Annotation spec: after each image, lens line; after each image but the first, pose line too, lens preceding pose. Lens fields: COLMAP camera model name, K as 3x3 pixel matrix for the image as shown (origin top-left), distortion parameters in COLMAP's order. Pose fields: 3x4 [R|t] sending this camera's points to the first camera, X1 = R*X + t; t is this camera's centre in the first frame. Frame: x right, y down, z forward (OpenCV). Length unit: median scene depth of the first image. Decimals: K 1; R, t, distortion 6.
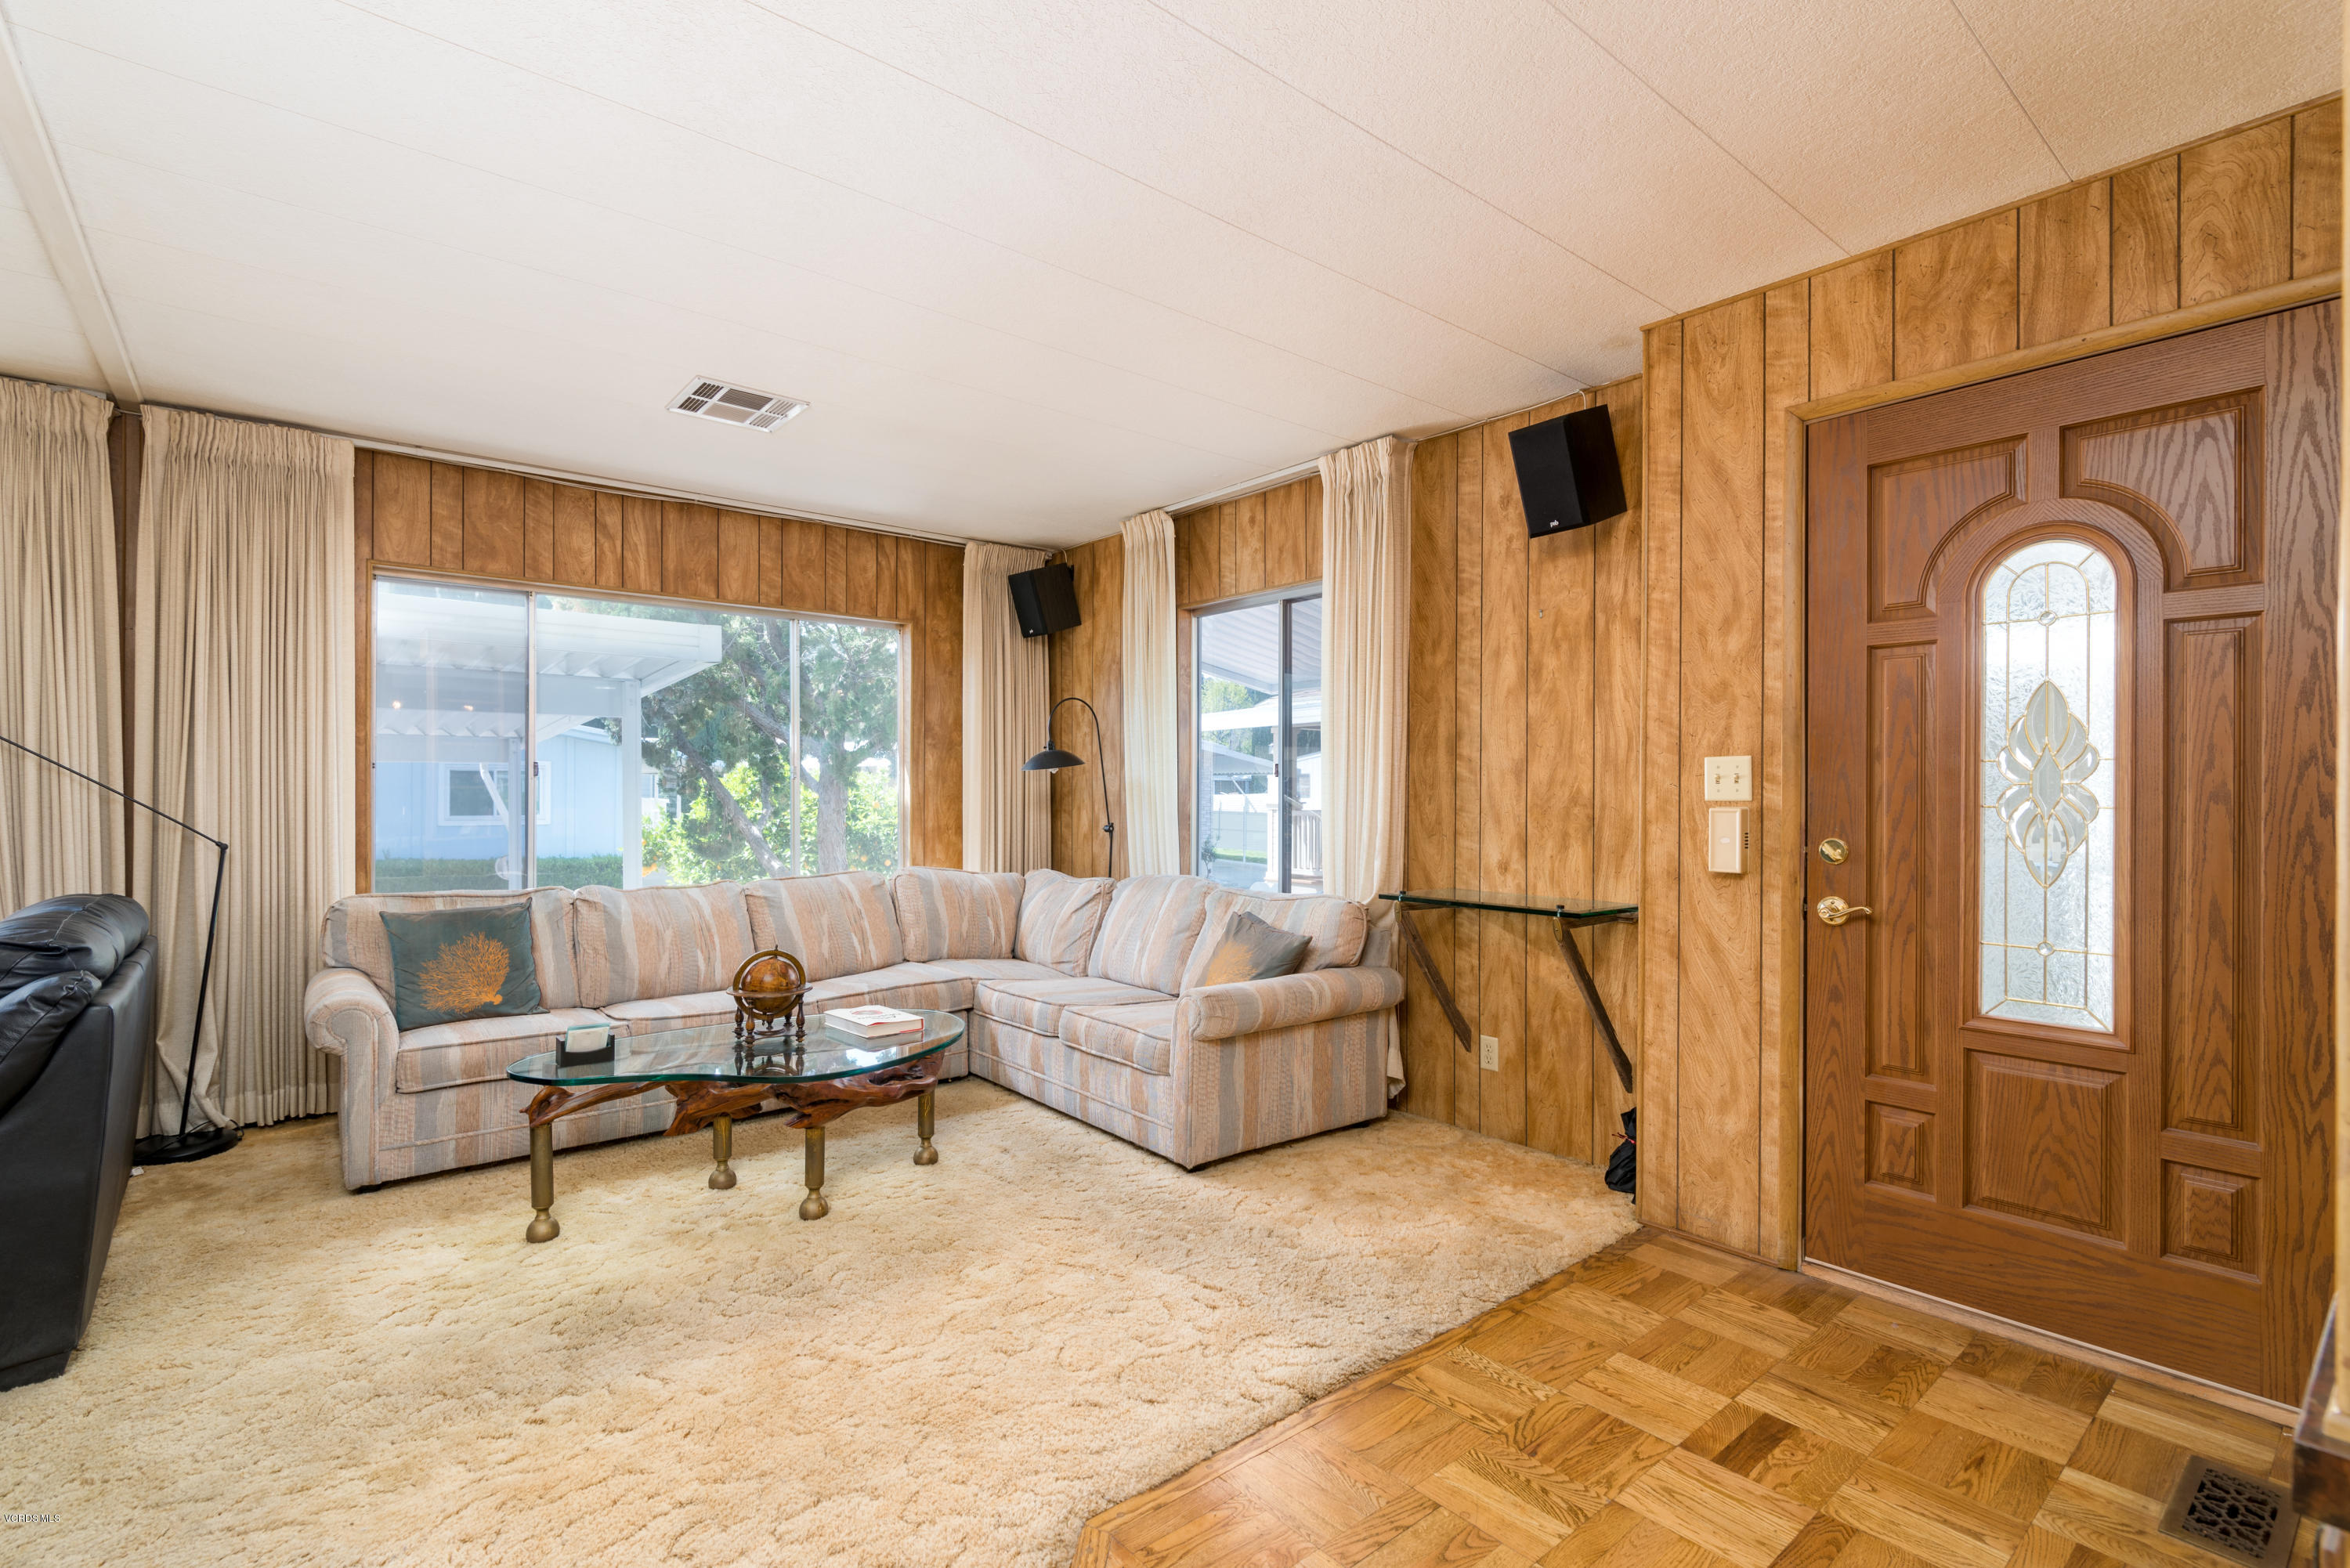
lens RADIAL K [[1062.8, 0, 1187.5], [0, 1062.8, 786.4], [0, 0, 1]] dist [0.004442, 0.000225]
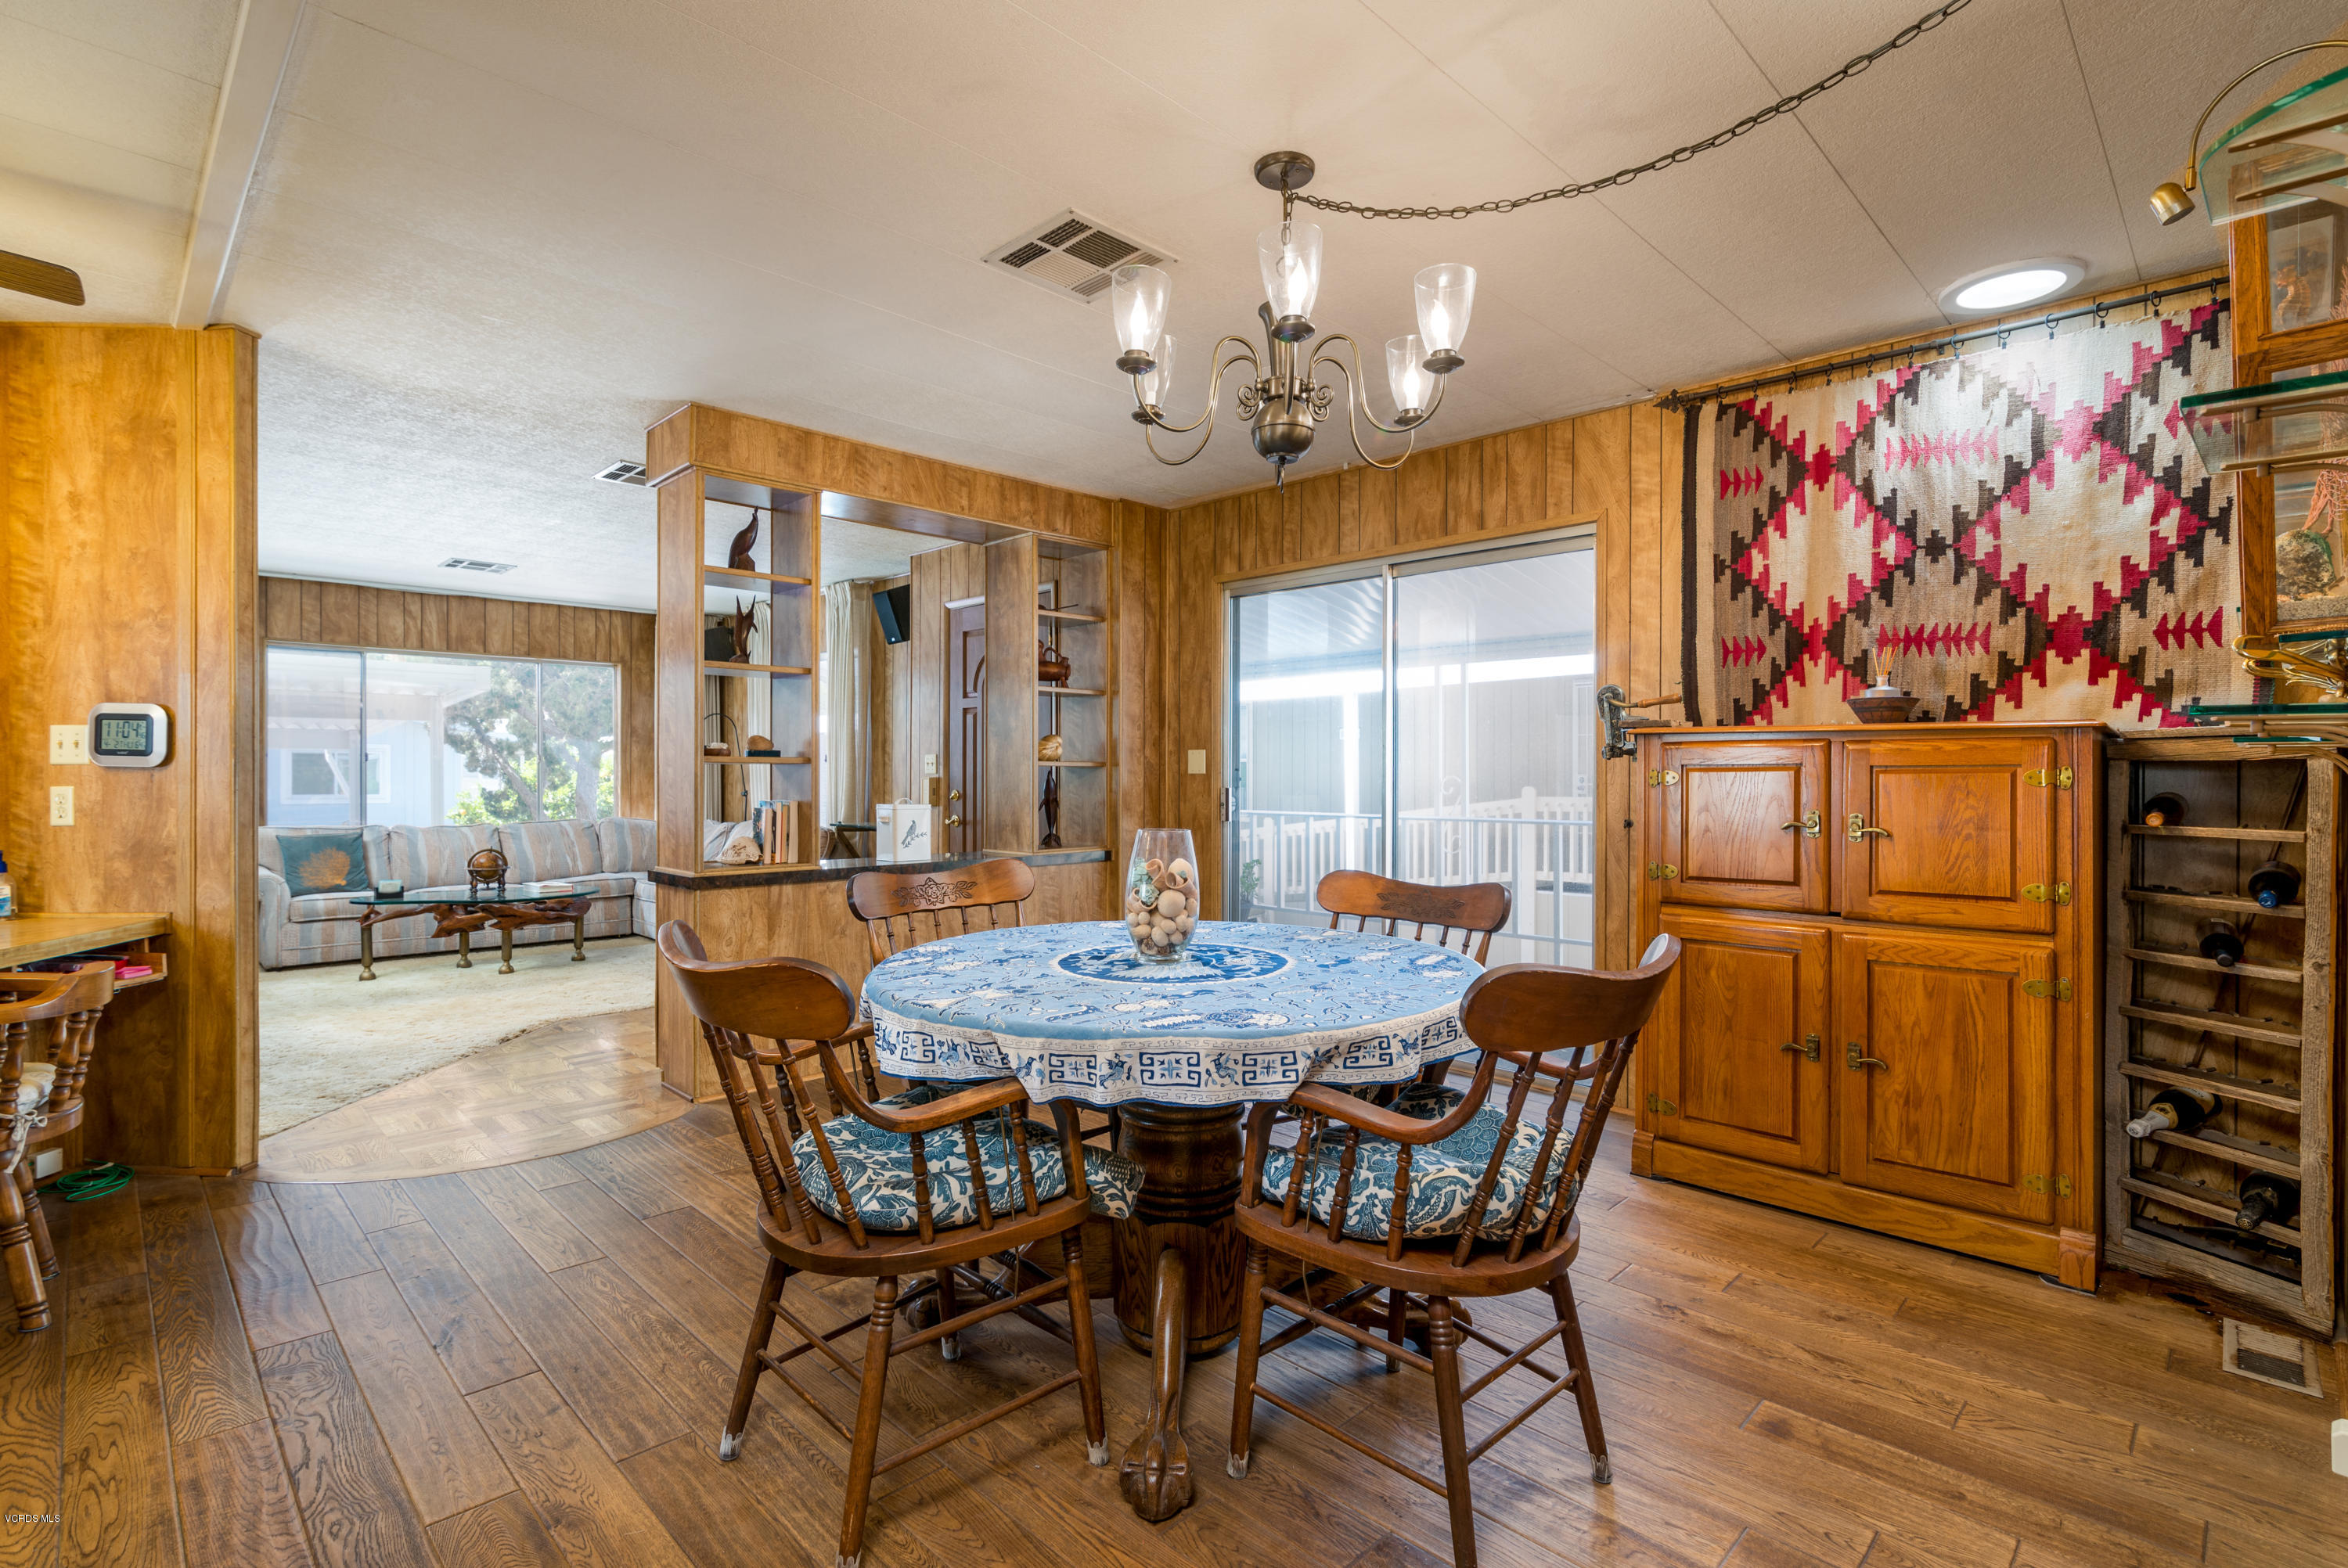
lens RADIAL K [[1061.8, 0, 1165.2], [0, 1061.8, 775.2], [0, 0, 1]] dist [0.004442, 0.000225]
pose [[0.996153, 0.002477, 0.087598, 0.484730], [-0.003050, 0.999975, 0.006407, -0.001058], [-0.087580, -0.006649, 0.996135, -0.766228]]
